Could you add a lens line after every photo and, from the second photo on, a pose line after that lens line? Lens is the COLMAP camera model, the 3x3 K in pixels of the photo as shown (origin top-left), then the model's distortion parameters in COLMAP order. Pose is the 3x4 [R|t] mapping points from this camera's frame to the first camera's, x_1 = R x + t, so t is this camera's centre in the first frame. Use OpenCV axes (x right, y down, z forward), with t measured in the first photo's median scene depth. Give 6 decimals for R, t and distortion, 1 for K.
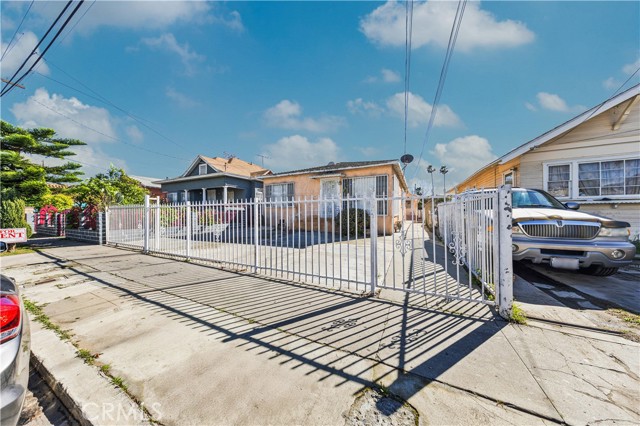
lens RADIAL K [[183.4, 0, 316.1], [0, 183.4, 213.5], [0, 0, 1]] dist [-0.013611, -0.000015]
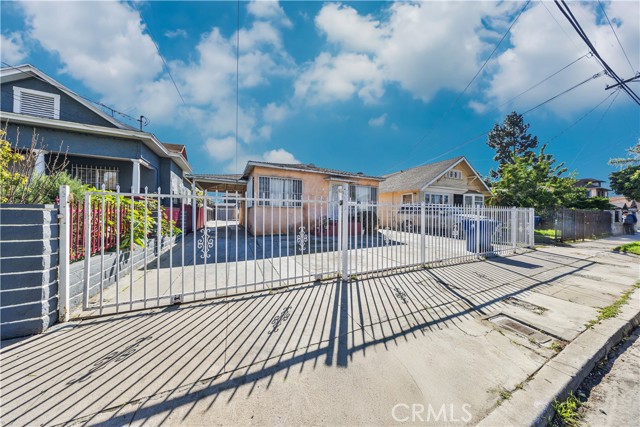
lens RADIAL K [[187.6, 0, 320.0], [0, 187.6, 213.5], [0, 0, 1]] dist [-0.000556, -0.000027]
pose [[0.609902, 0.010691, 0.792405, -0.787428], [-0.003919, 0.999937, -0.010475, 0.005412], [-0.792467, 0.003283, 0.609905, 0.363409]]
